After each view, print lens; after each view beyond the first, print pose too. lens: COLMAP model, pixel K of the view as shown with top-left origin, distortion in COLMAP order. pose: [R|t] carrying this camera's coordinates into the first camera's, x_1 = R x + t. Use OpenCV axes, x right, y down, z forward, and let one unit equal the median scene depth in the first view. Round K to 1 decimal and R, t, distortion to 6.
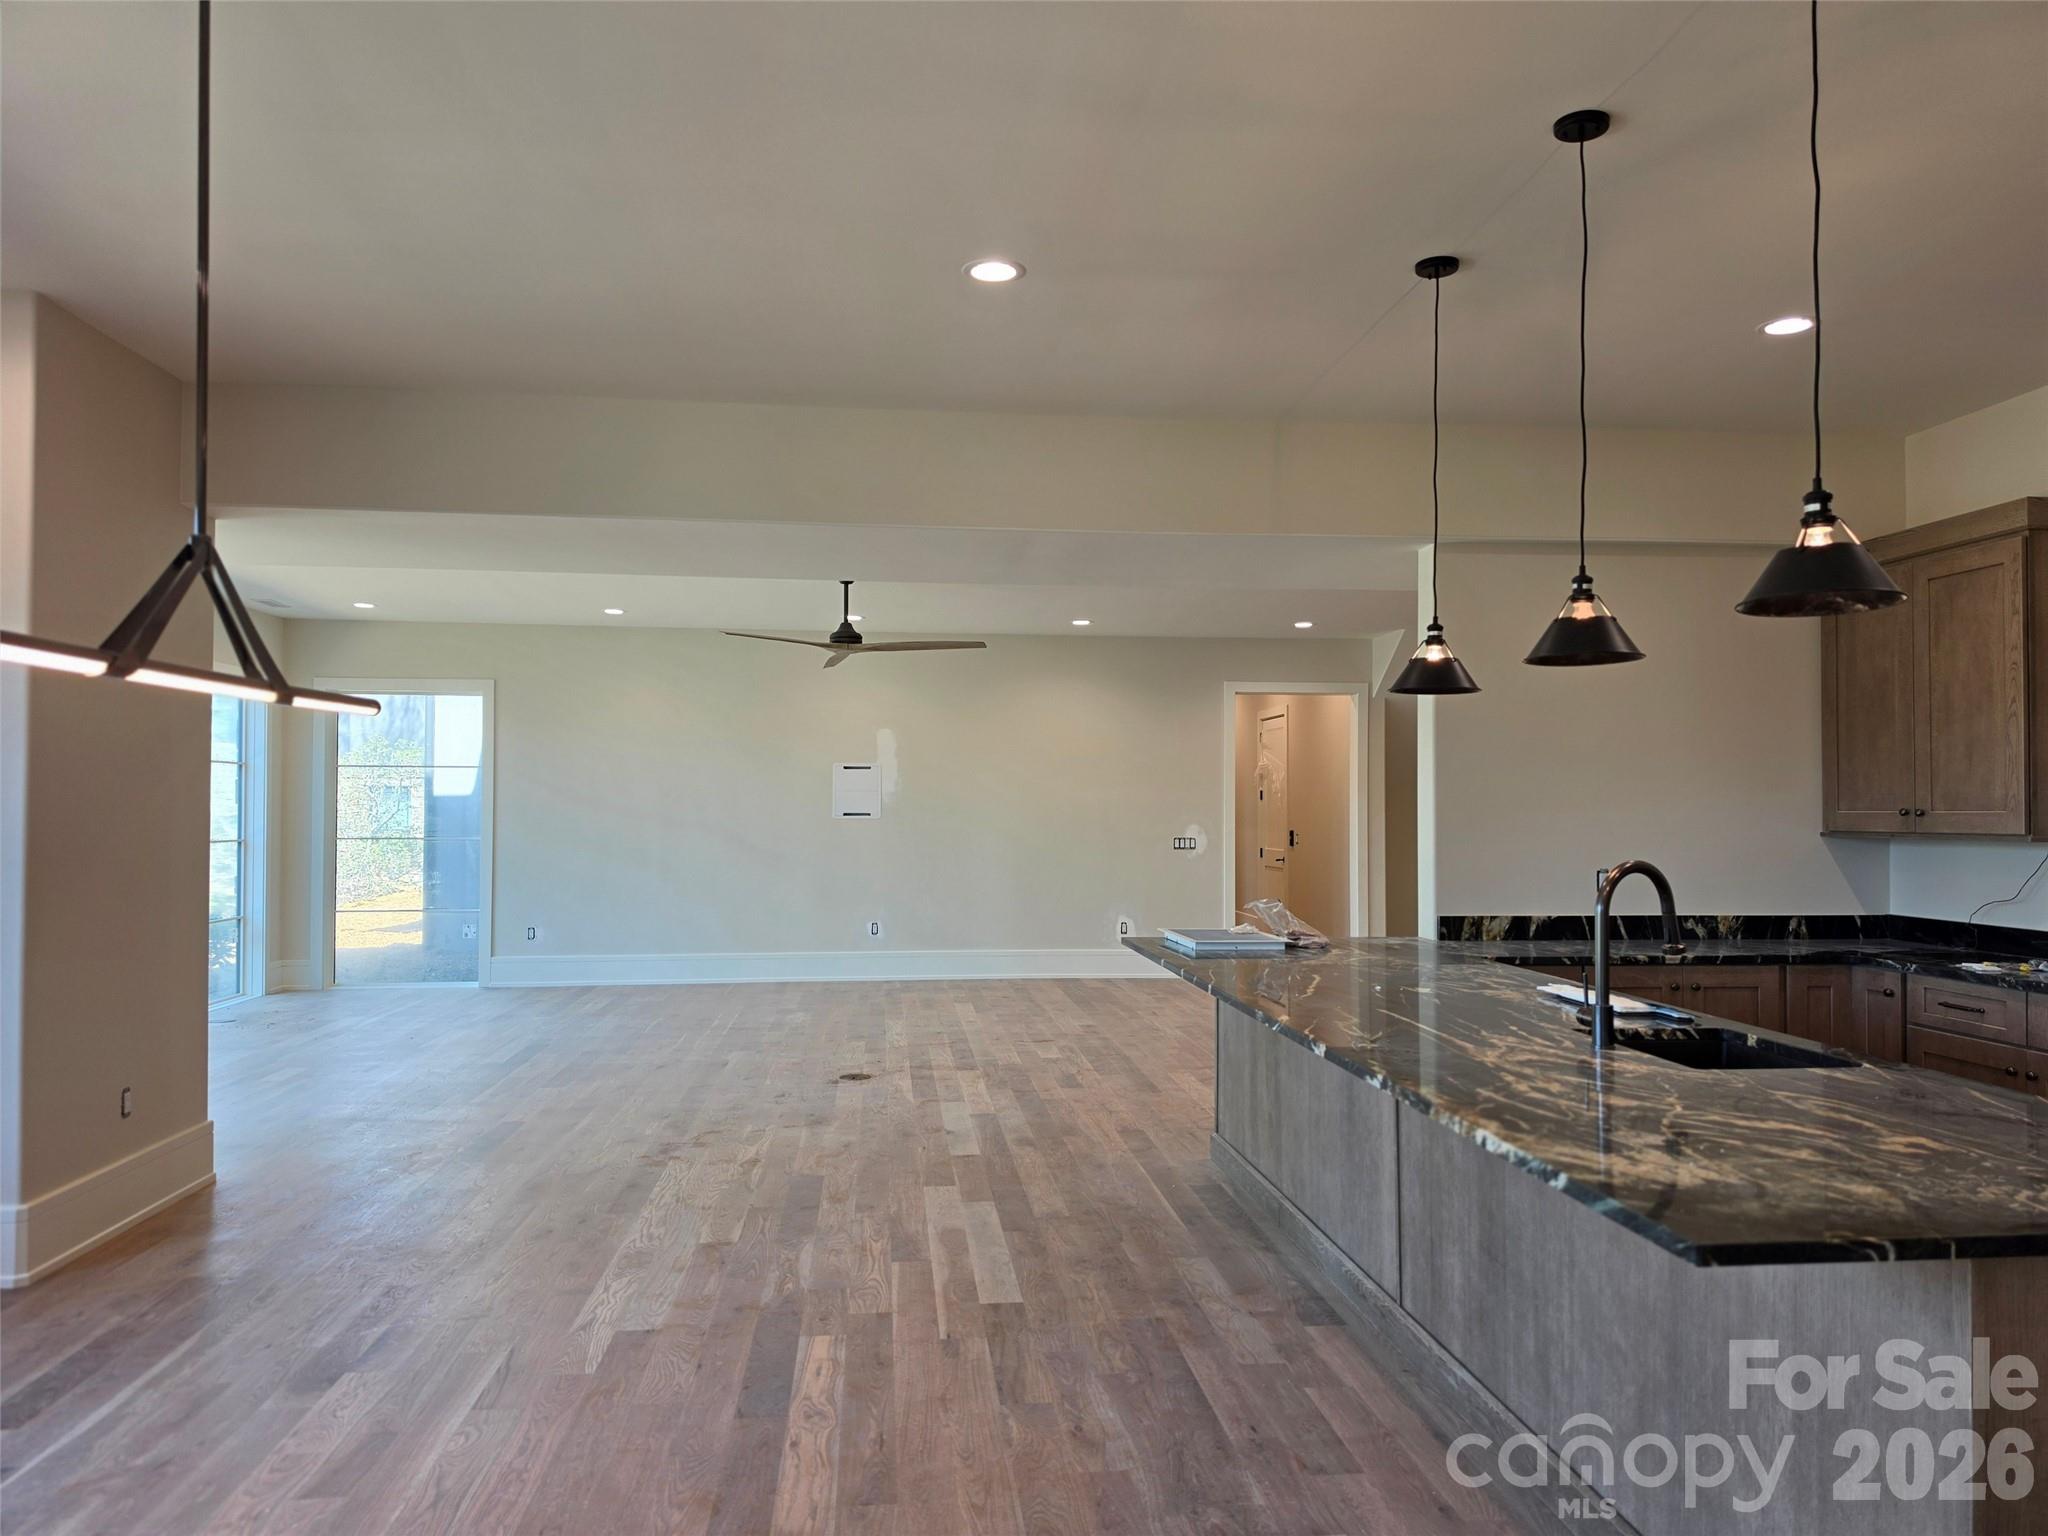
lens RADIAL K [[1379.4, 0, 1024.0], [0, 1379.4, 768.0], [0, 0, 1]] dist [0.053242, -0.000210]
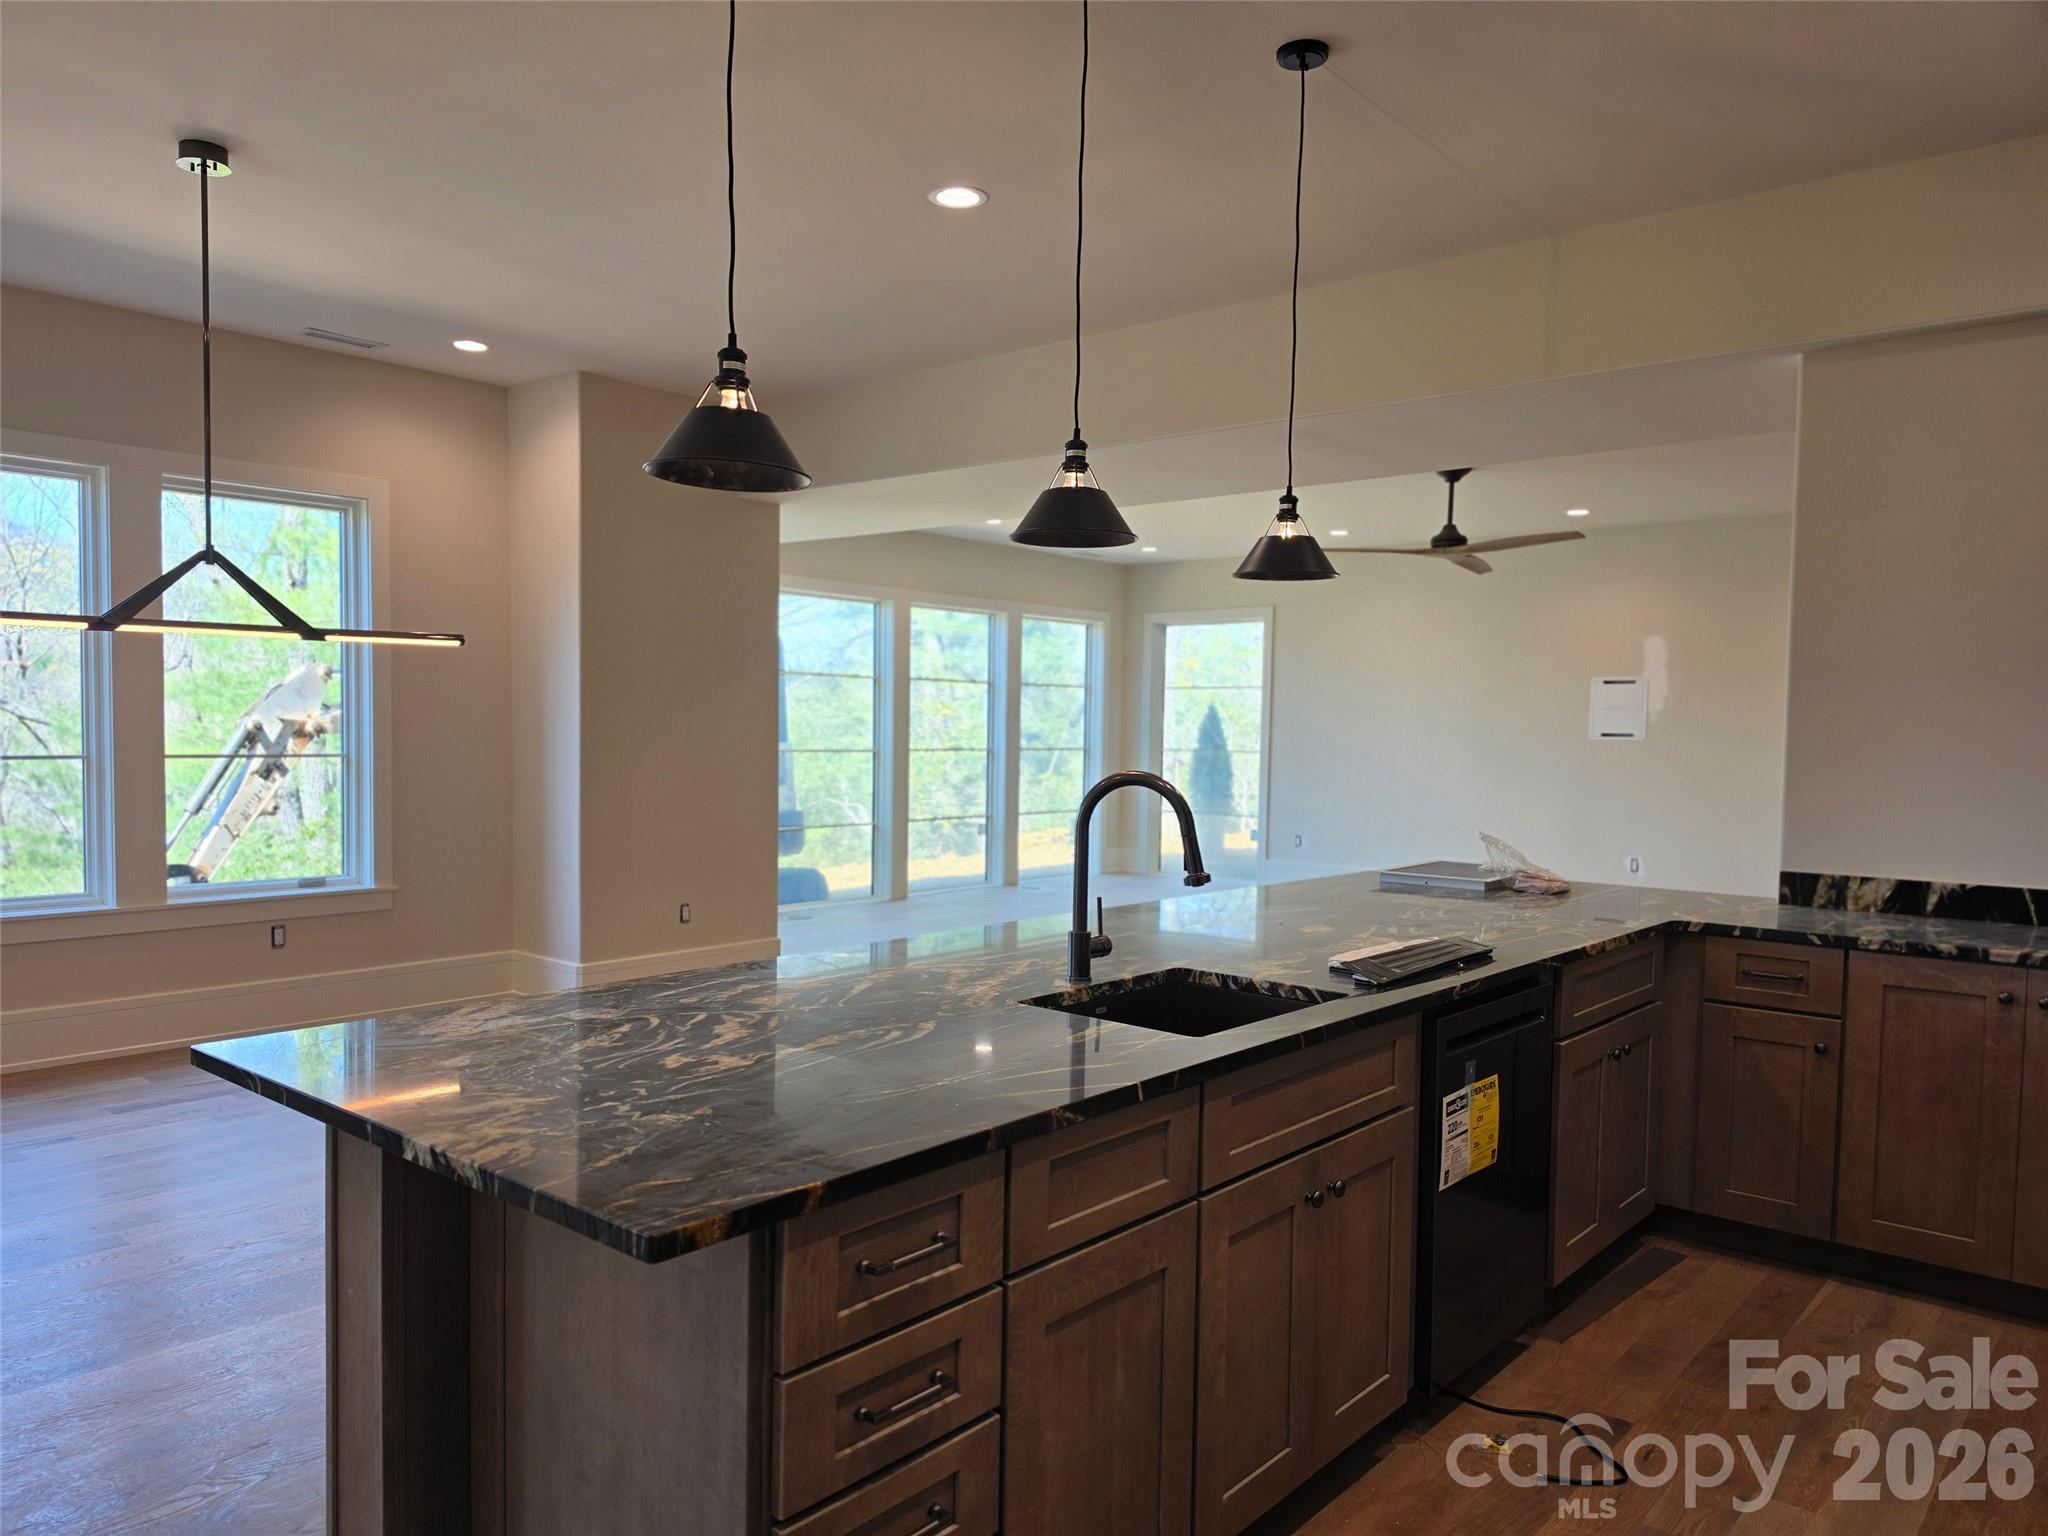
lens RADIAL K [[1401.9, 0, 1023.4], [0, 1401.9, 764.8], [0, 0, 1]] dist [0.090005, -0.116852]
pose [[0.704014, 0.029660, -0.709566, 0.547935], [0.007024, 0.998788, 0.048718, 0.011899], [0.710151, -0.039282, 0.702953, 0.193981]]
